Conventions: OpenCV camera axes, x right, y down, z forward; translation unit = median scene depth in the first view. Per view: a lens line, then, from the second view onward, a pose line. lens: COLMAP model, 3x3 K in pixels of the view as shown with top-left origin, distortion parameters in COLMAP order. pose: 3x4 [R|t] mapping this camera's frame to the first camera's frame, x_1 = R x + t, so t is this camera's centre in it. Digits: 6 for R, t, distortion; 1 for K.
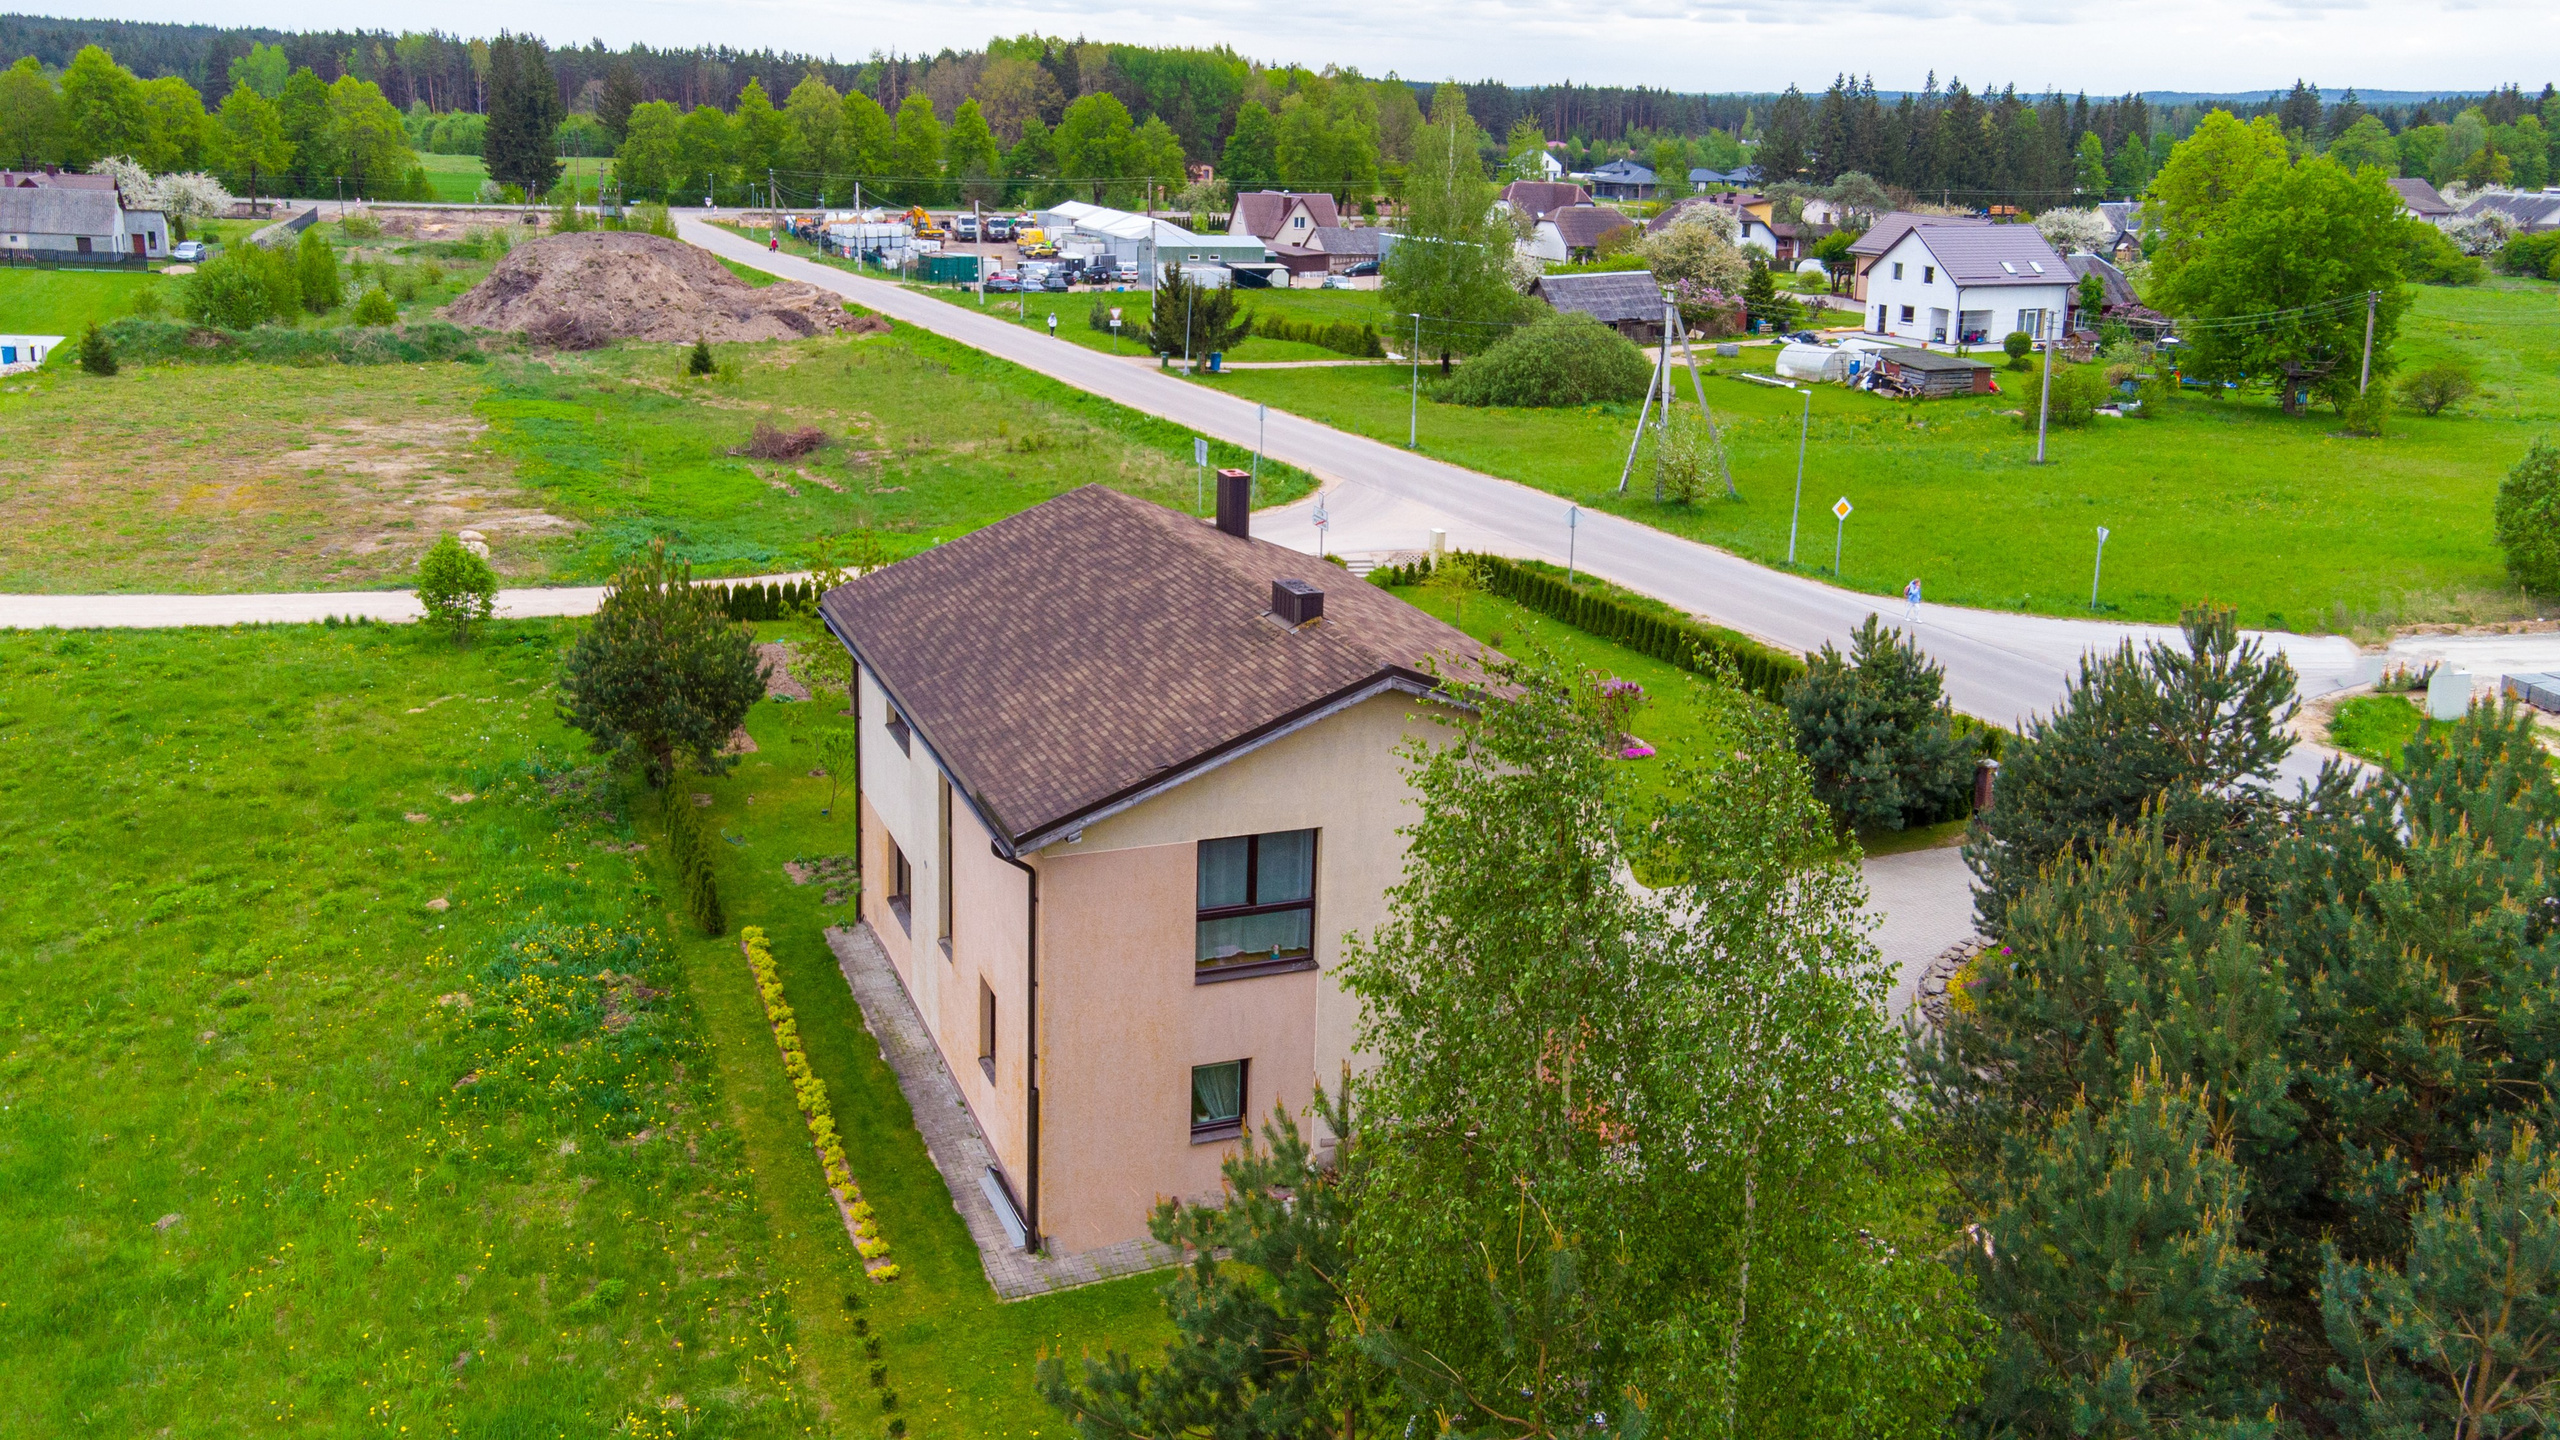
lens RADIAL K [[2052.2, 0, 1215.3], [0, 2052.2, 496.9], [0, 0, 1]] dist [0.015919, 0.073456]
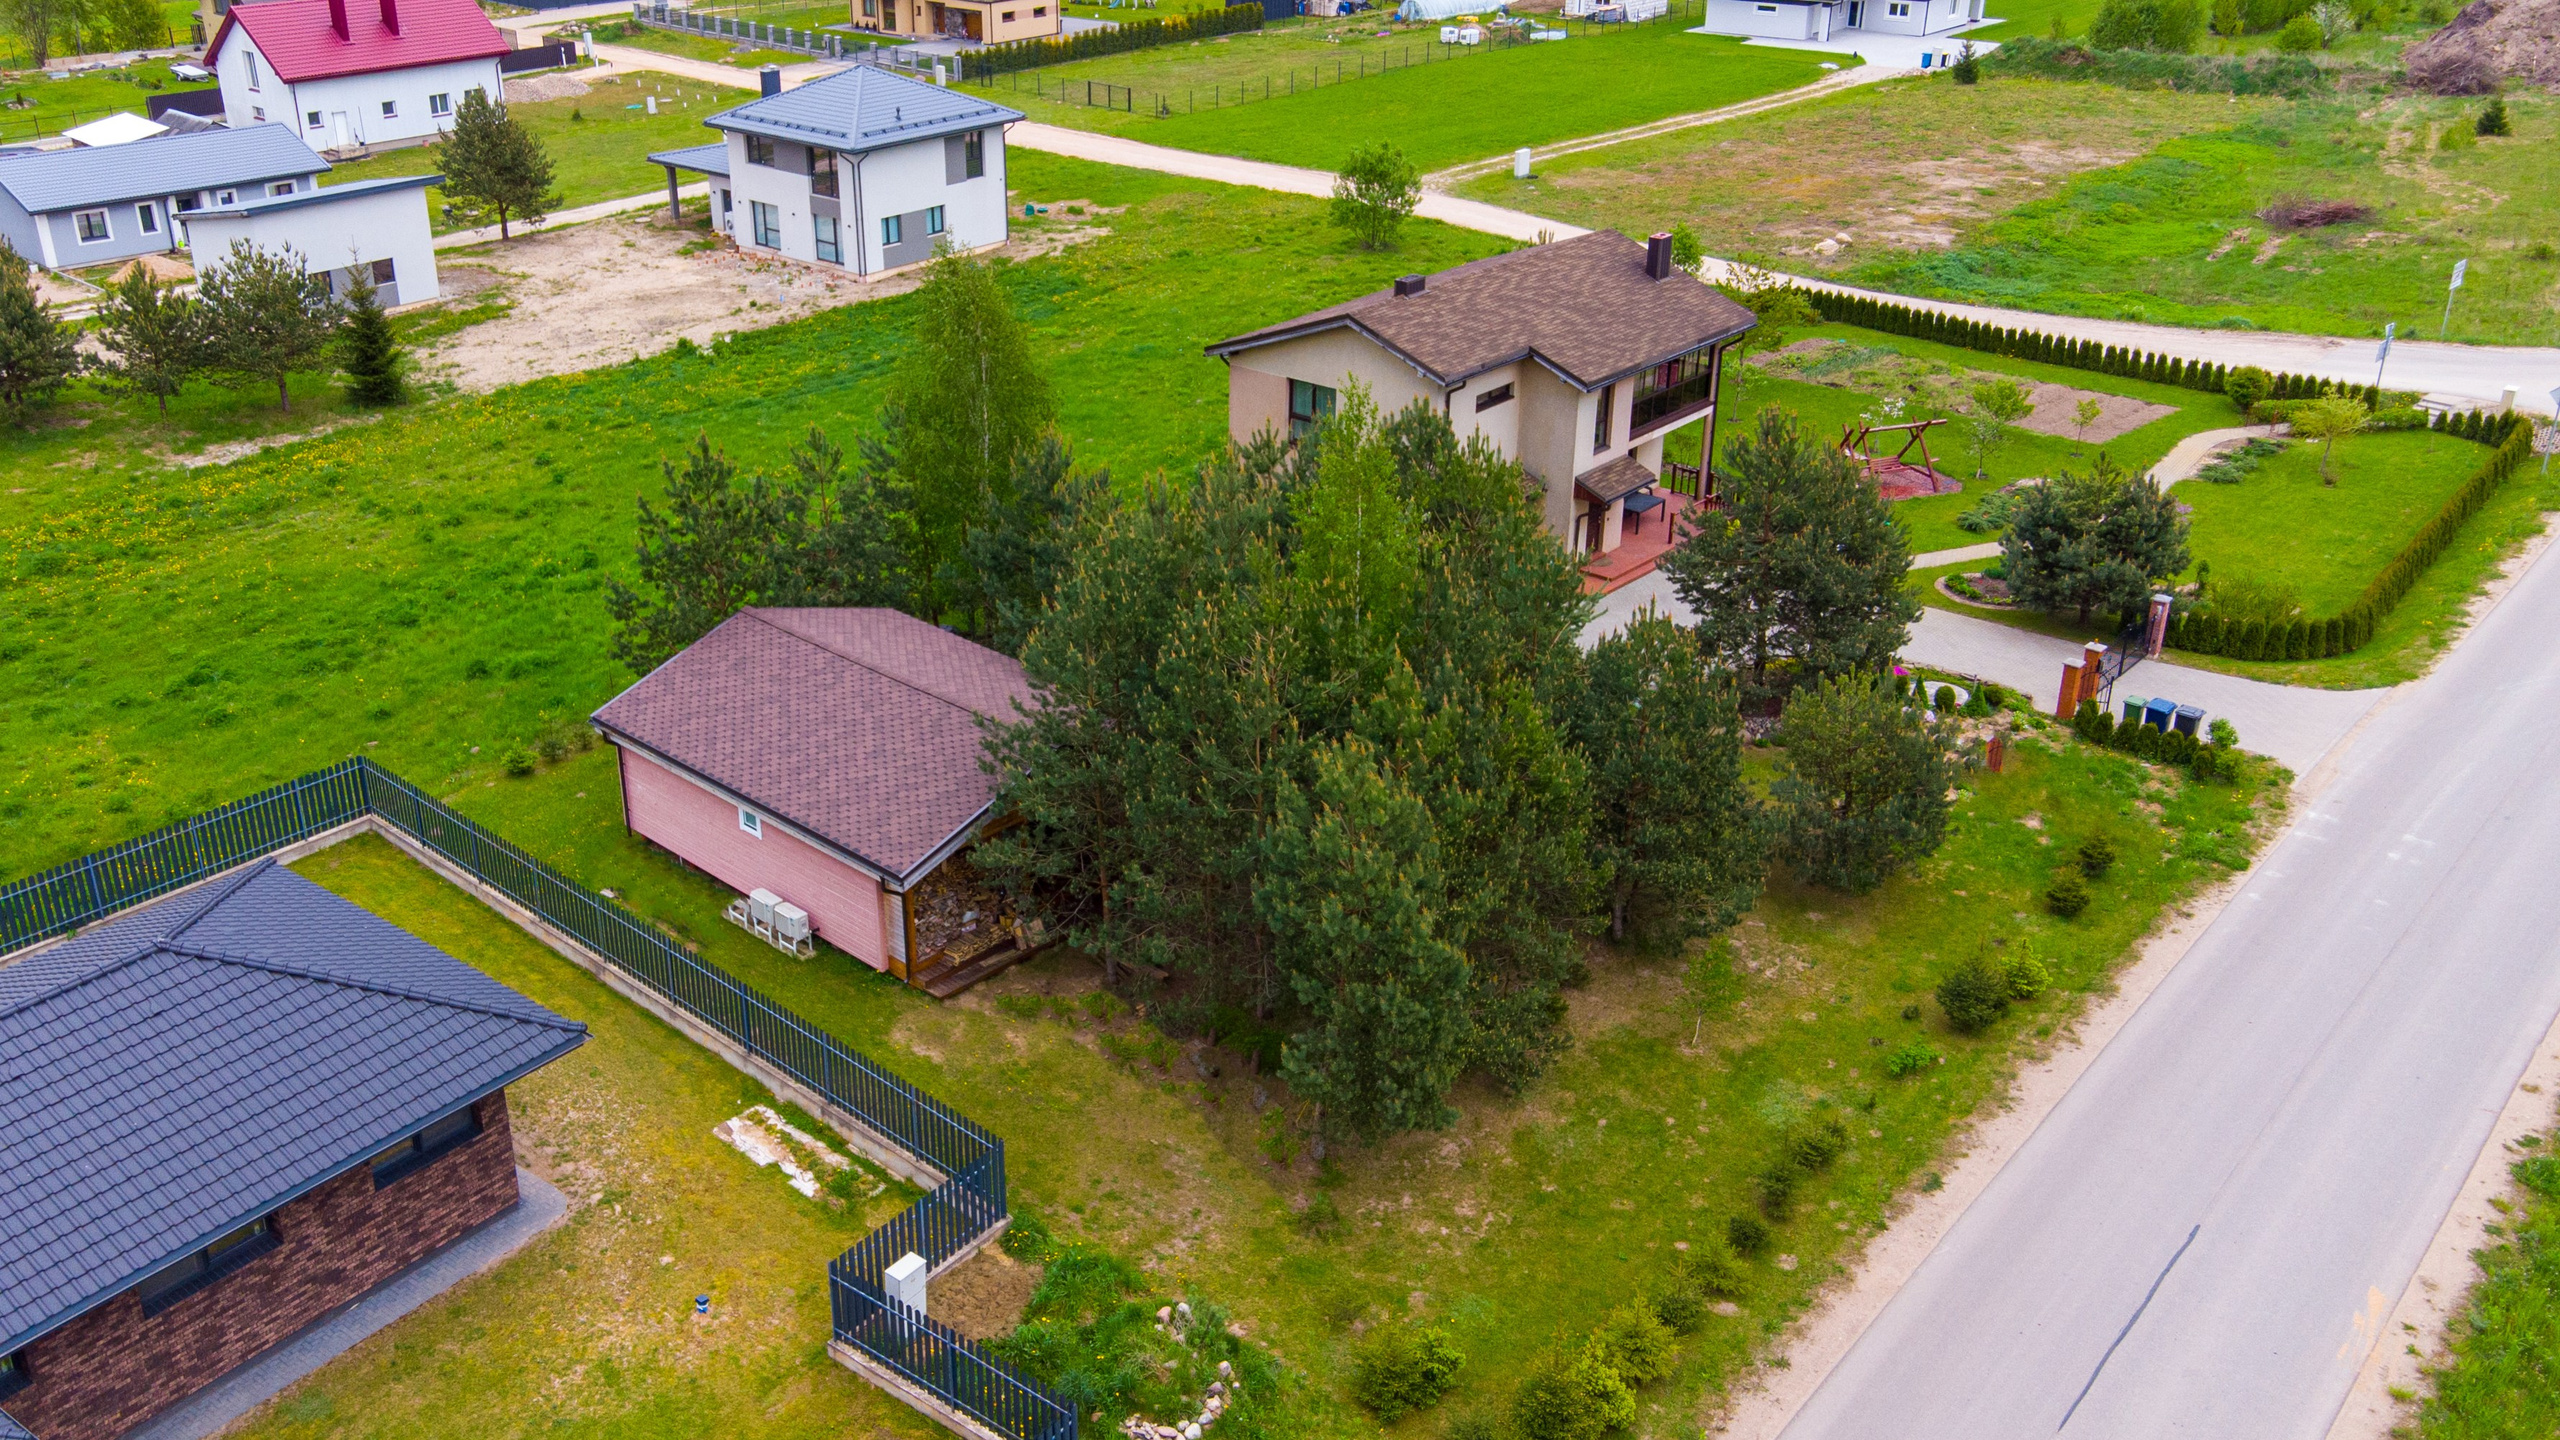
lens RADIAL K [[2126.7, 0, 1149.3], [0, 2126.7, 726.3], [0, 0, 1]] dist [-0.001258, 0.109611]
pose [[0.458205, 0.351758, -0.816281, 1.161964], [-0.142220, 0.935542, 0.323318, -0.118587], [0.877395, -0.032055, 0.478697, -0.124556]]
